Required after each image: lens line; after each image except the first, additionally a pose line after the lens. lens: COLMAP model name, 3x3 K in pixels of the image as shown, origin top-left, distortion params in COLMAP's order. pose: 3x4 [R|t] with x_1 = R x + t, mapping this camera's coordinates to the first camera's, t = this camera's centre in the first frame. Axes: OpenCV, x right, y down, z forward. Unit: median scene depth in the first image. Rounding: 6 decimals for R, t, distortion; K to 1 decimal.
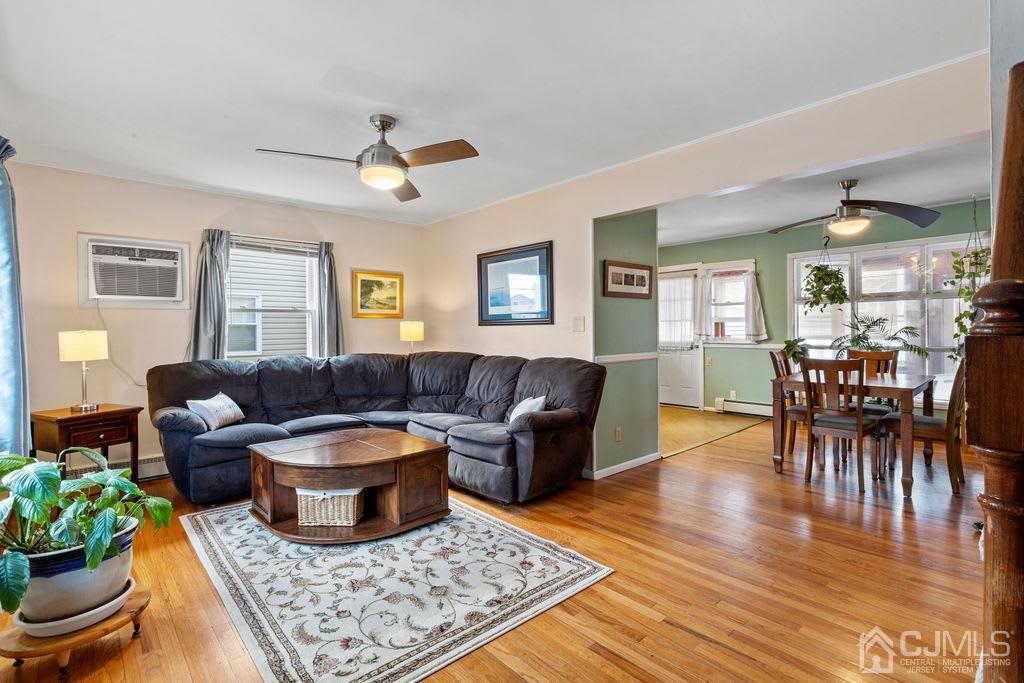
lens RADIAL K [[482.9, 0, 504.0], [0, 482.9, 334.0], [0, 0, 1]] dist [-0.004723, 0.000718]
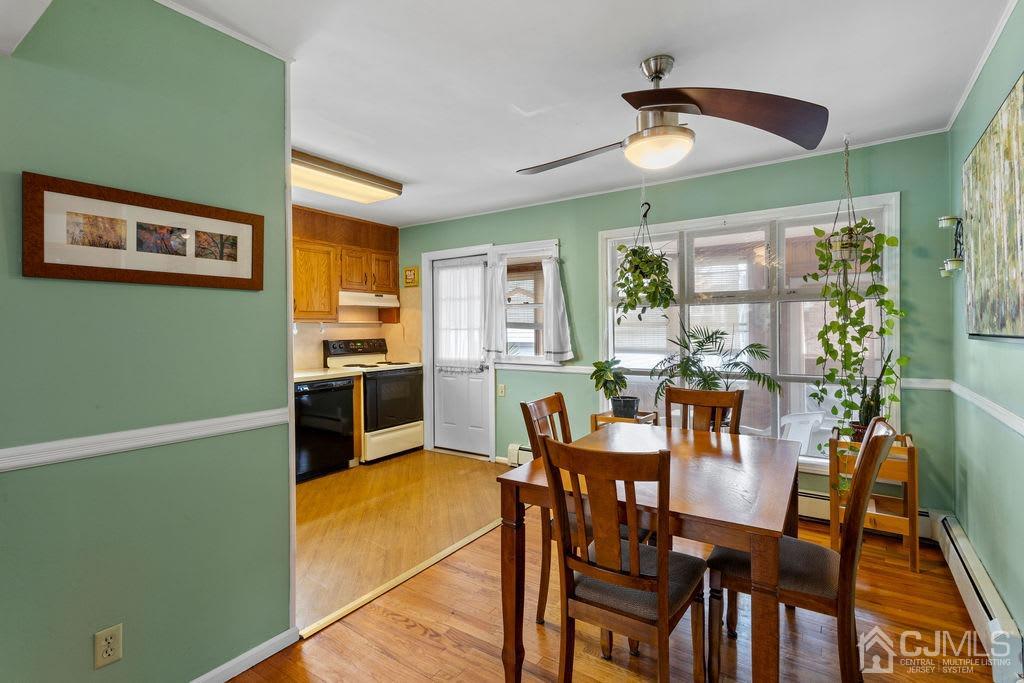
lens RADIAL K [[482.9, 0, 515.3], [0, 482.9, 334.9], [0, 0, 1]] dist [-0.004723, 0.000718]
pose [[0.967895, -0.000520, 0.251356, 0.339149], [0.000059, 0.999998, 0.001842, -0.026909], [-0.251356, -0.001768, 0.967893, 0.420434]]
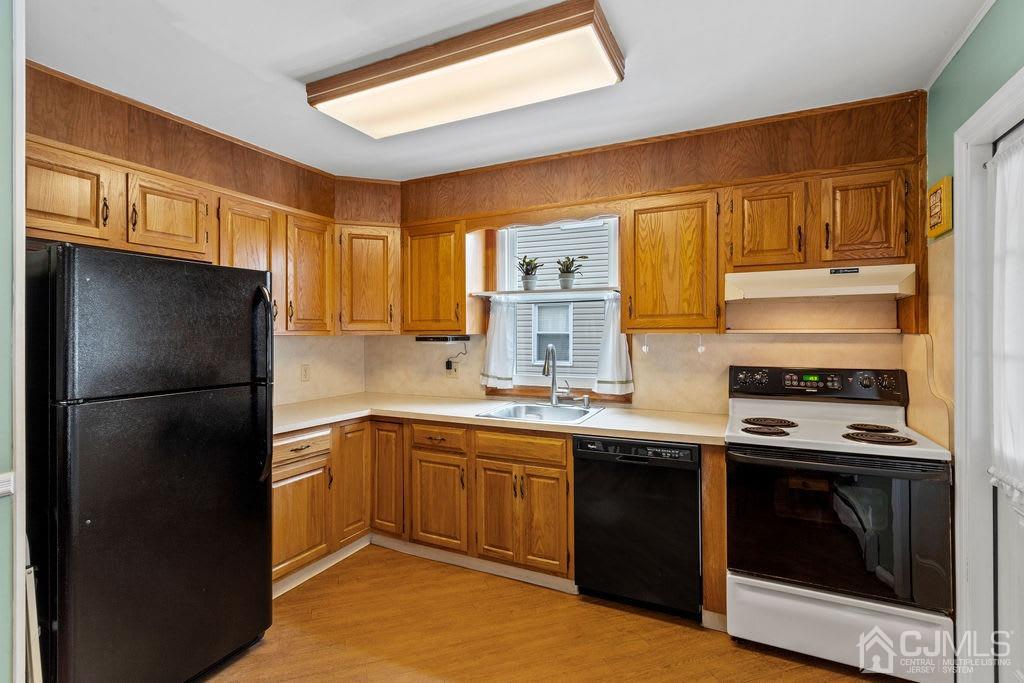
lens RADIAL K [[482.9, 0, 508.5], [0, 482.9, 335.3], [0, 0, 1]] dist [-0.004723, 0.000718]
pose [[0.370505, 0.009128, -0.928786, 0.591767], [-0.013691, 0.999897, 0.004365, -0.045590], [0.928730, 0.011098, 0.370592, 0.987671]]
